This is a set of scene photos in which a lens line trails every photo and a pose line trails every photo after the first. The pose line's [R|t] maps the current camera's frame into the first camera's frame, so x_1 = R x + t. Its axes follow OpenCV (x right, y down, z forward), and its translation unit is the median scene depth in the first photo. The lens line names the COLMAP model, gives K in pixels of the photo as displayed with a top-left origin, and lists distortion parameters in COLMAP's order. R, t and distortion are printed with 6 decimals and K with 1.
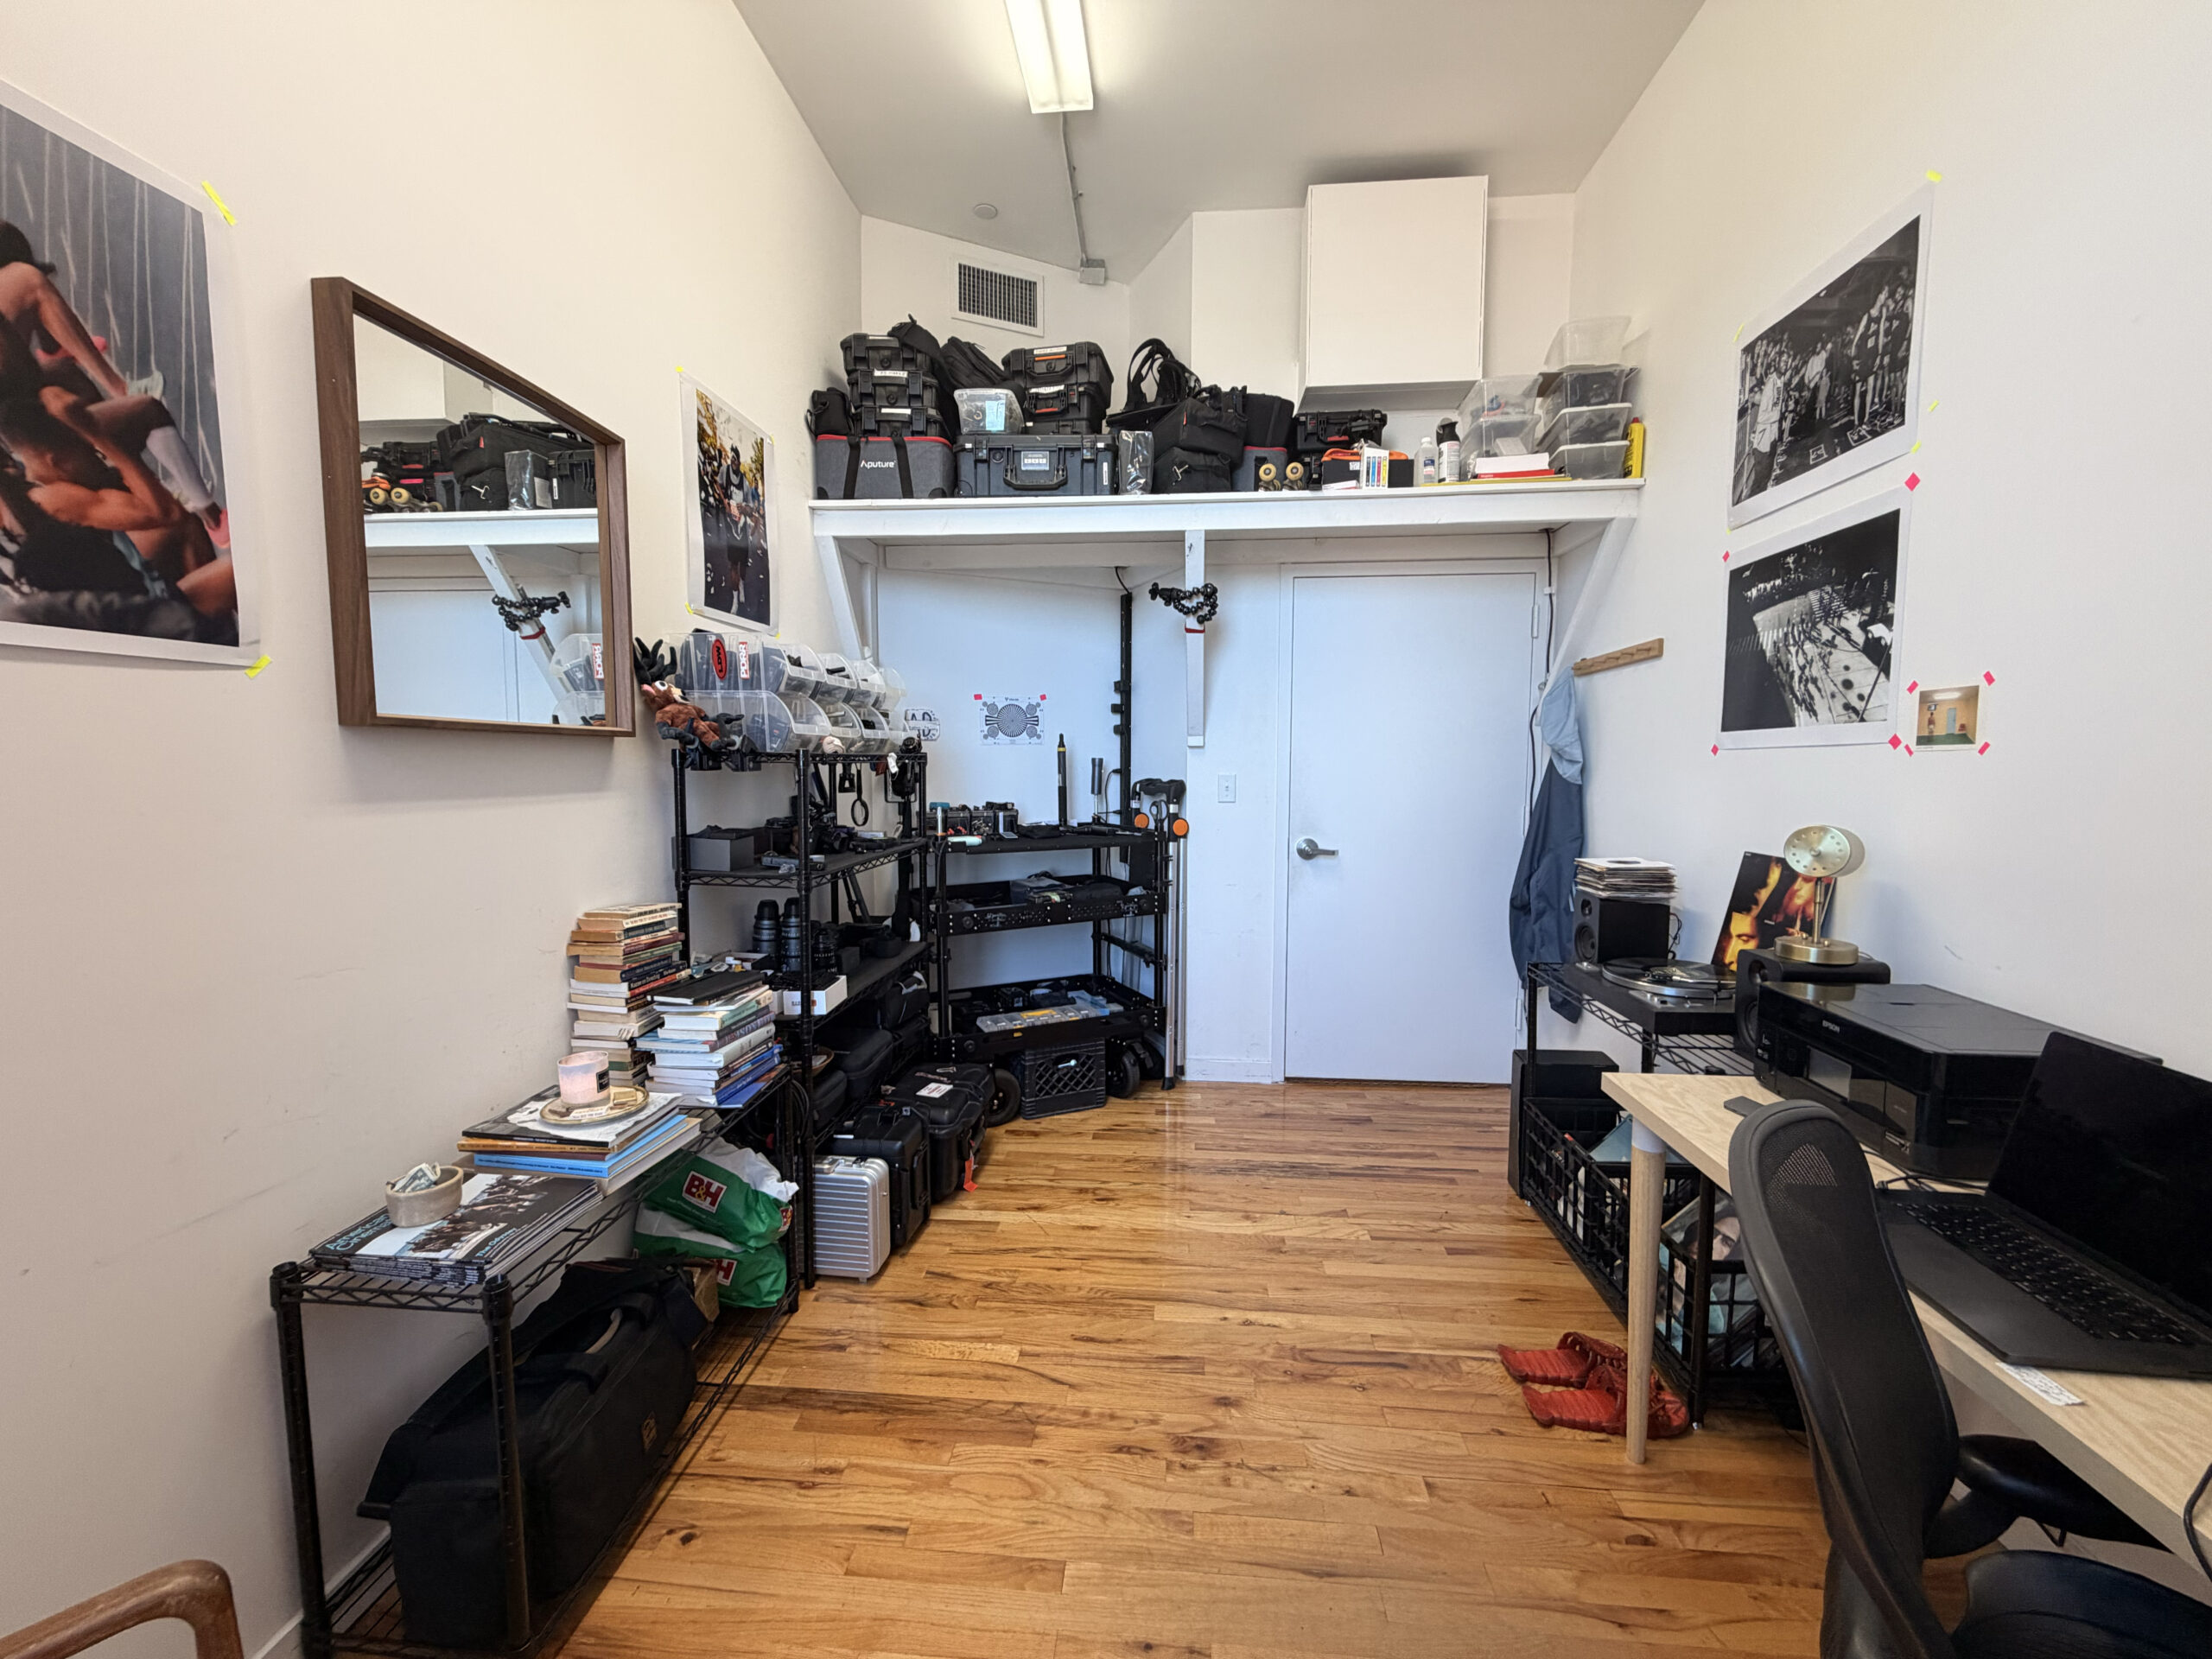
lens RADIAL K [[894.0, 0, 1096.8], [0, 894.0, 825.9], [0, 0, 1]] dist [0.001575, 0.000005]
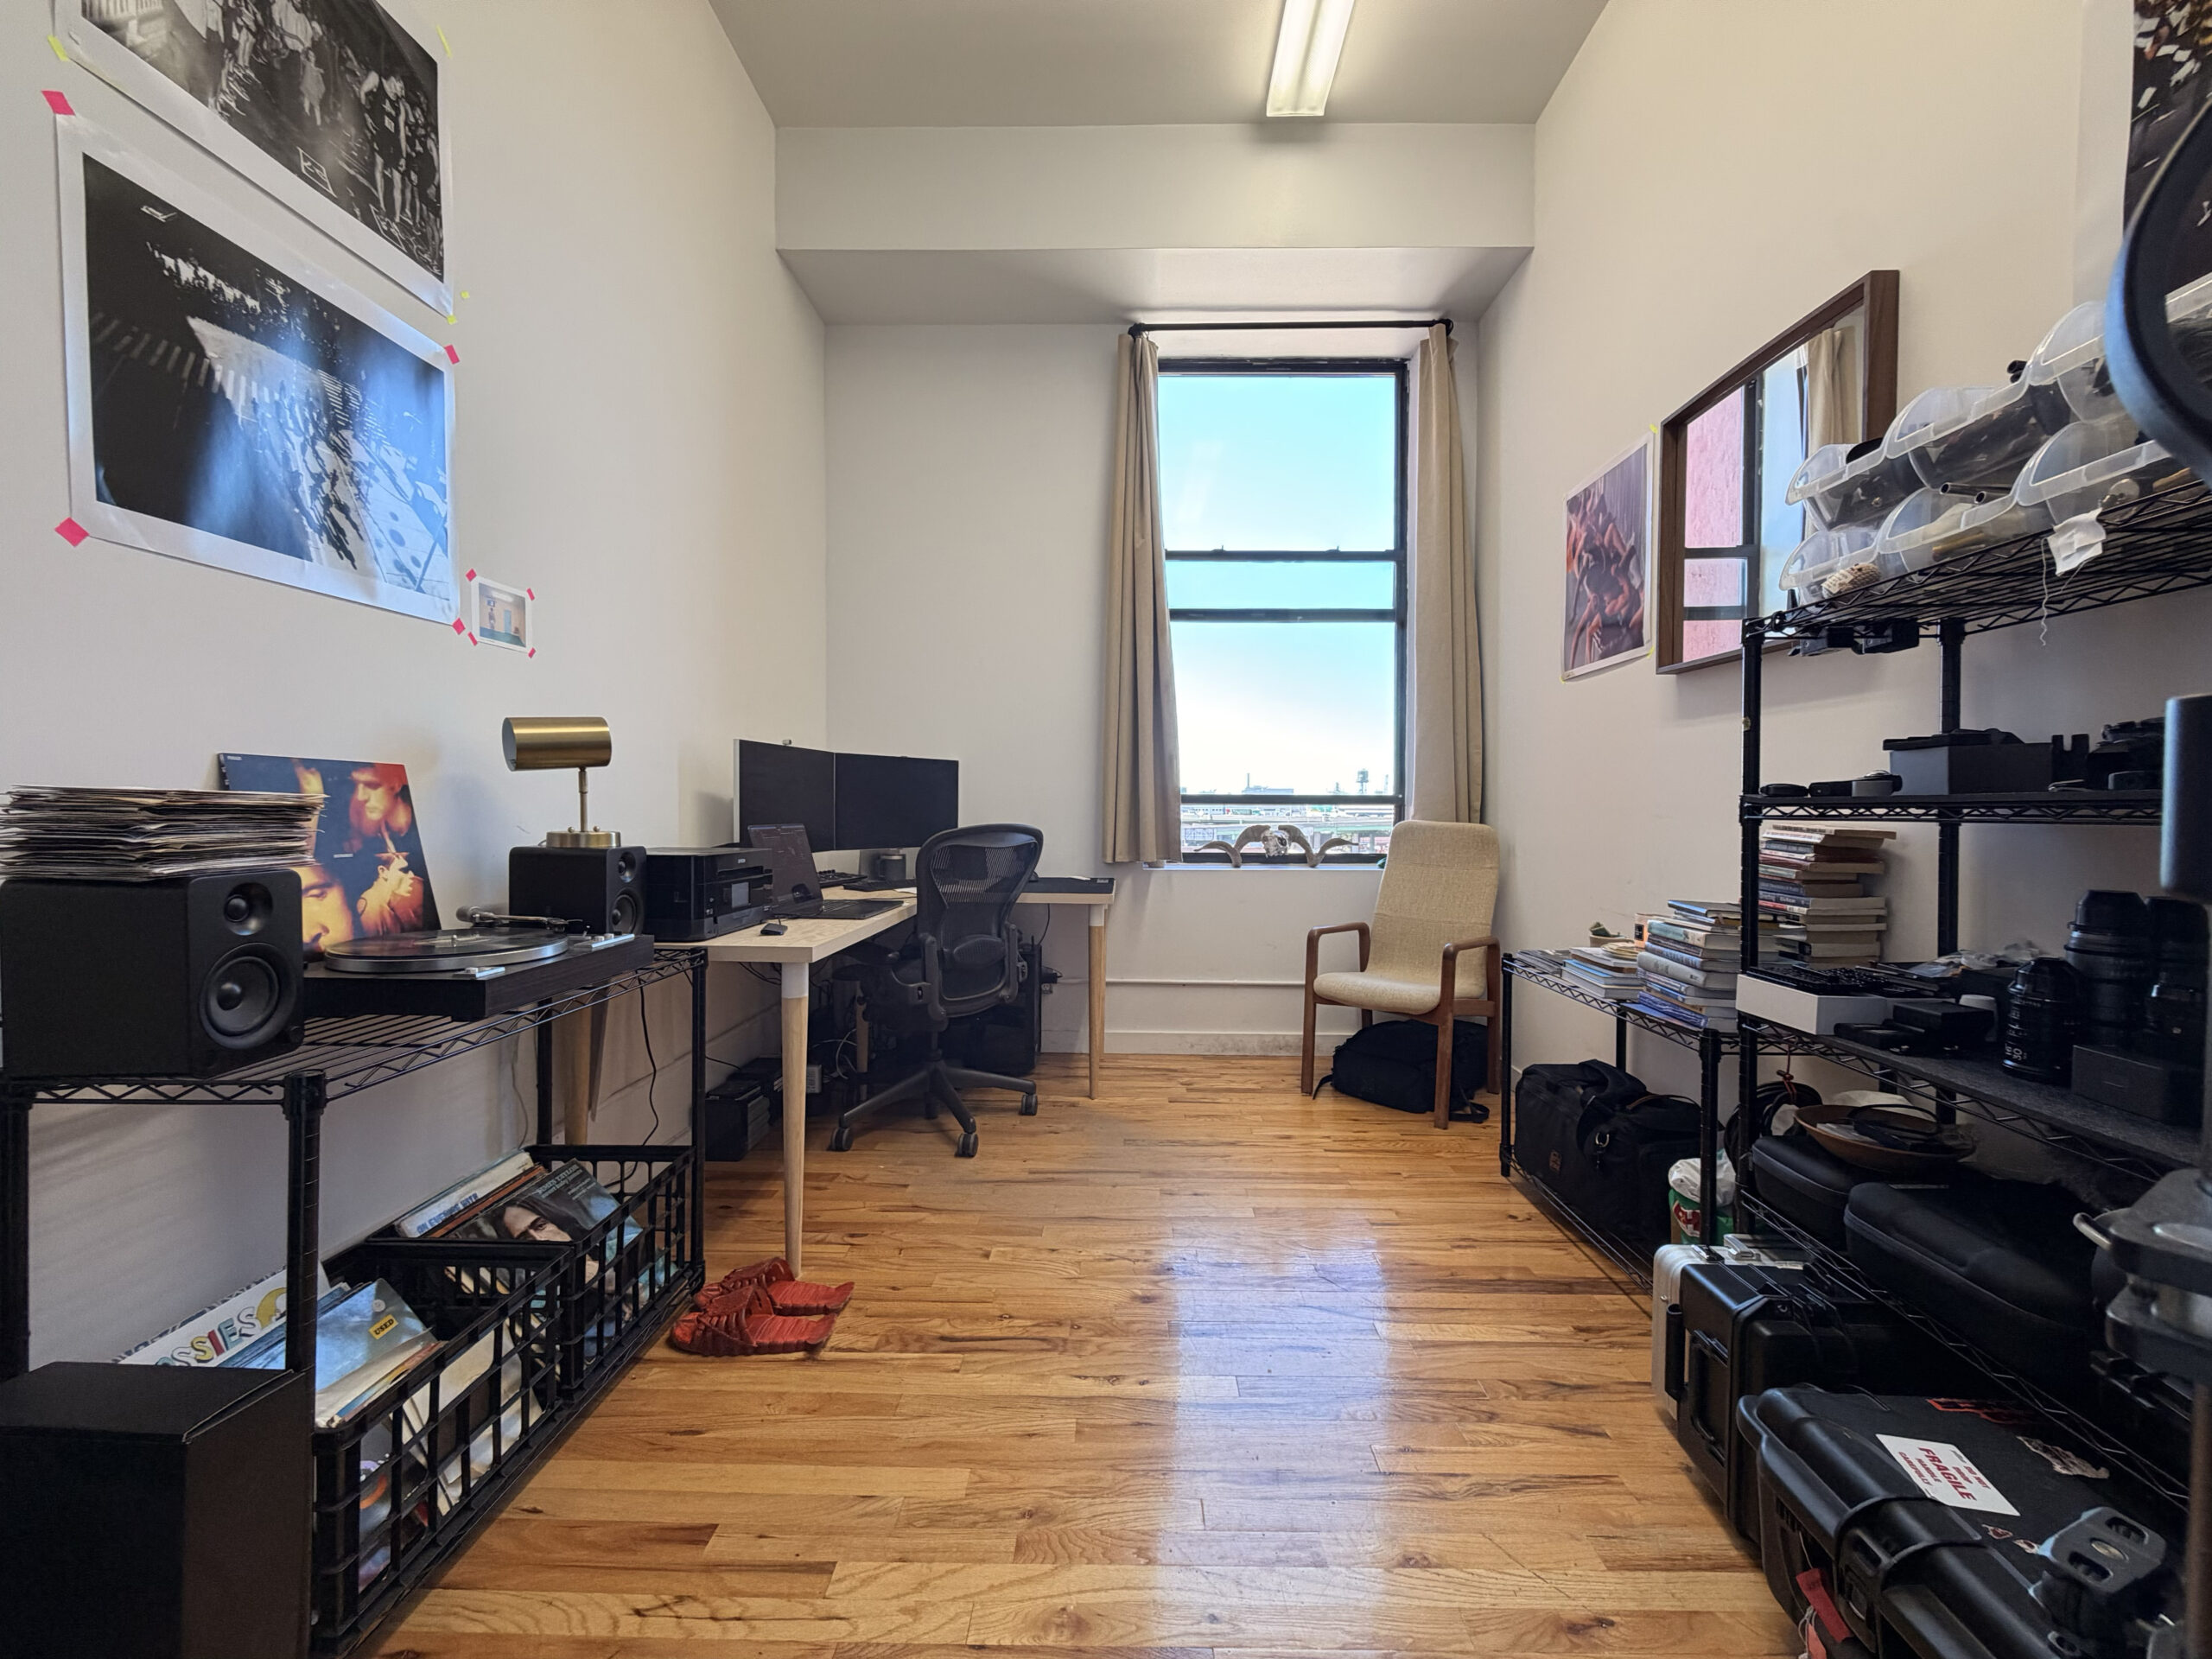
lens RADIAL K [[894.0, 0, 1113.9], [0, 894.0, 829.4], [0, 0, 1]] dist [0.001575, 0.000005]
pose [[-0.996956, -0.003879, -0.077875, 0.252423], [-0.011821, 0.994736, 0.101784, 0.014502], [0.077070, 0.102395, -0.991754, 1.877037]]
